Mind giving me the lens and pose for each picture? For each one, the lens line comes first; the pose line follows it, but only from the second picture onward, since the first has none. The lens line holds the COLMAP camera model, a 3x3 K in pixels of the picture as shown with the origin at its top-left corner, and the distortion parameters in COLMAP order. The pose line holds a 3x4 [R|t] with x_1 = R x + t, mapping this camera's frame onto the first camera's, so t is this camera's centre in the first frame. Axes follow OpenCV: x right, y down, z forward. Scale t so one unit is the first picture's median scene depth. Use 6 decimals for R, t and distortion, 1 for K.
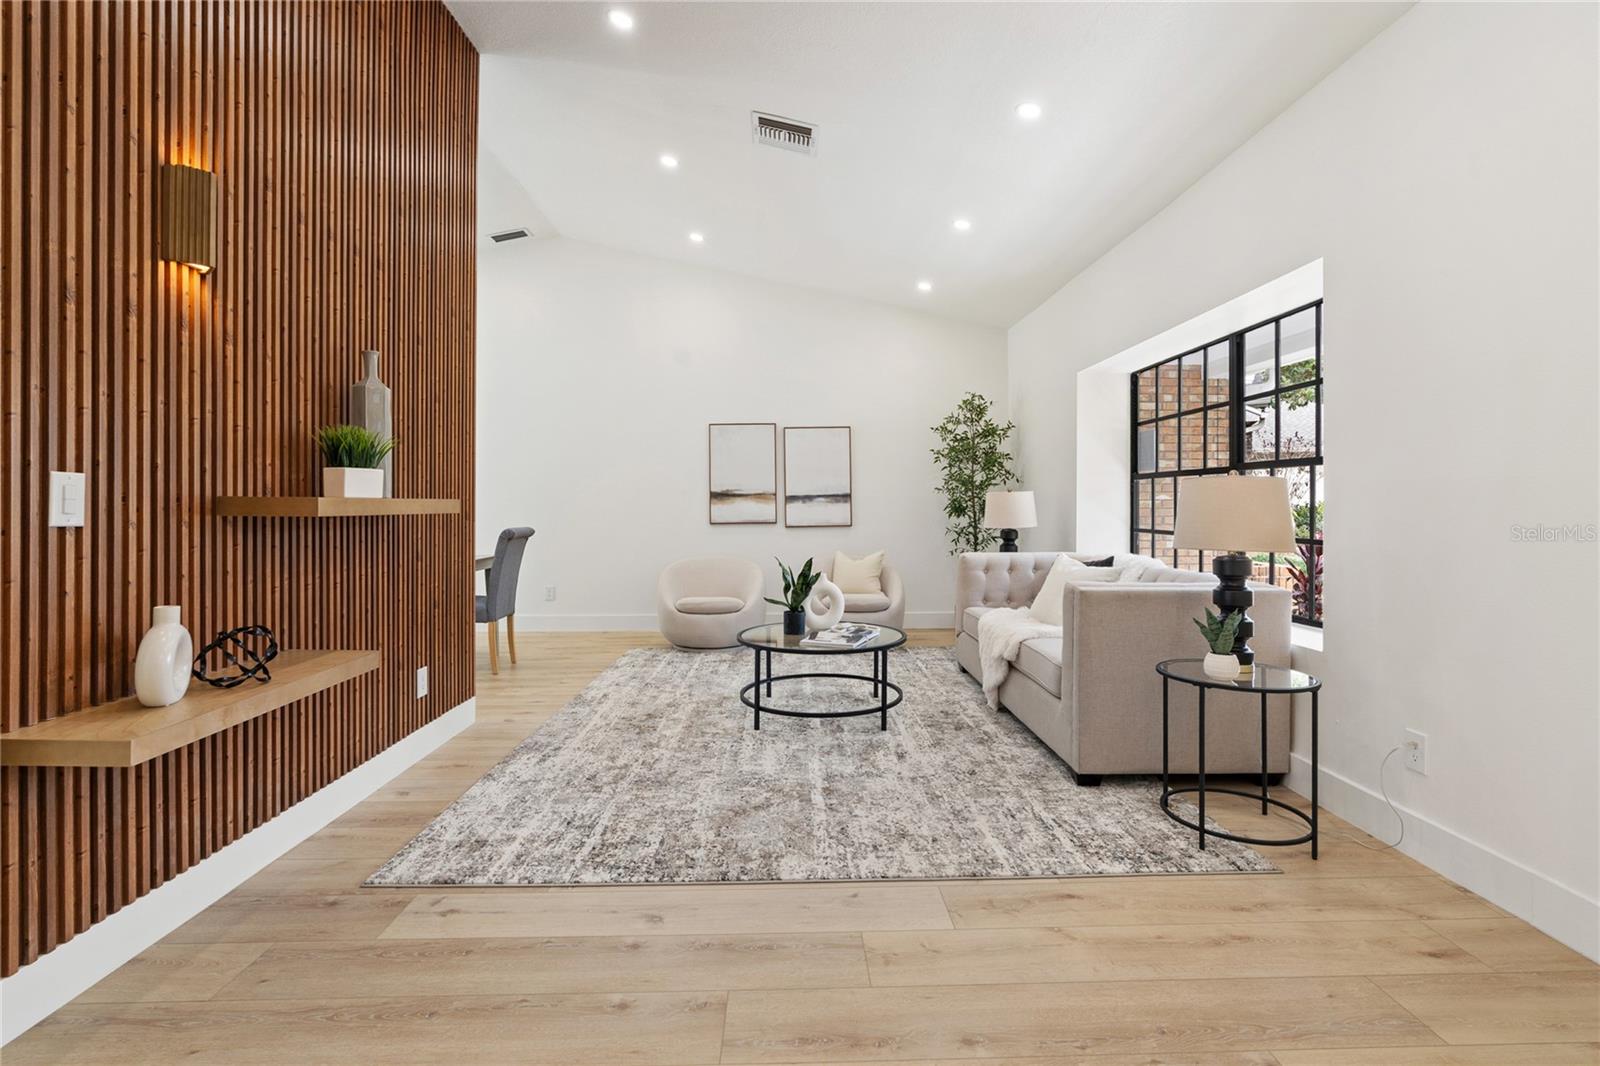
lens RADIAL K [[743.1, 0, 814.5], [0, 743.1, 498.4], [0, 0, 1]] dist [-0.013909, 0.004444]
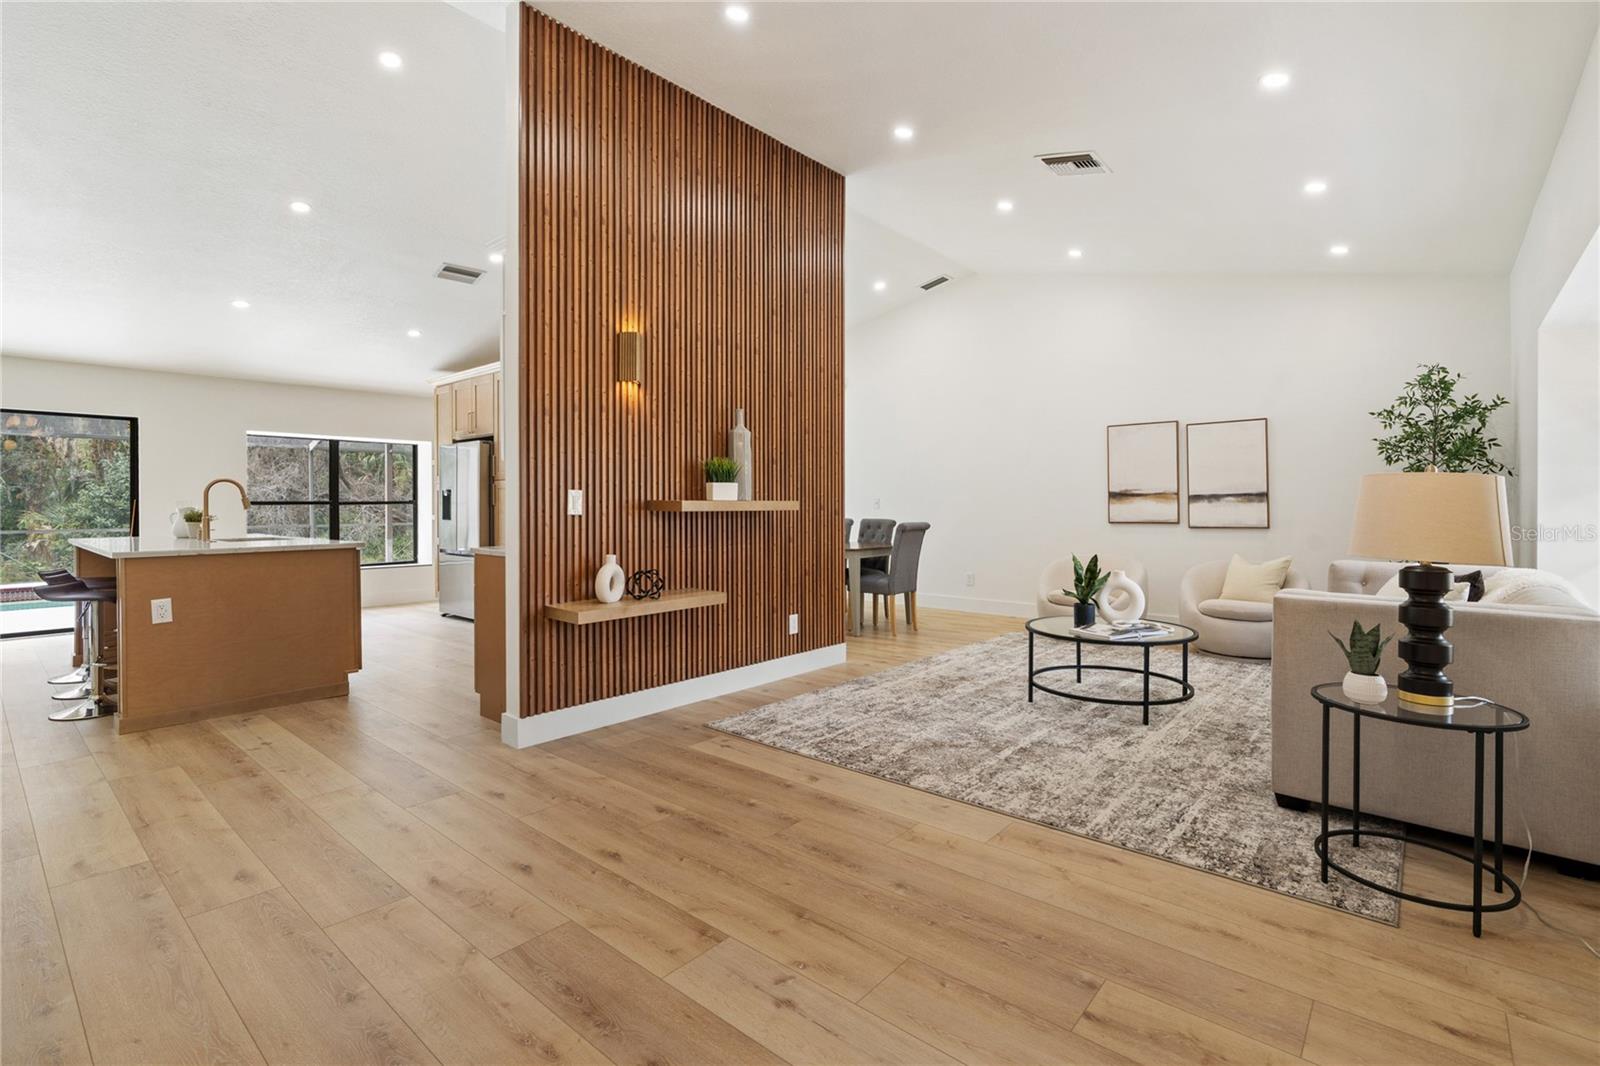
lens RADIAL K [[743.1, 0, 810.7], [0, 743.1, 493.7], [0, 0, 1]] dist [-0.013909, 0.004444]
pose [[0.742309, -0.007395, -0.670017, 0.665398], [0.004780, 0.999972, -0.005741, -0.005585], [0.670041, 0.001059, 0.742324, -0.110017]]
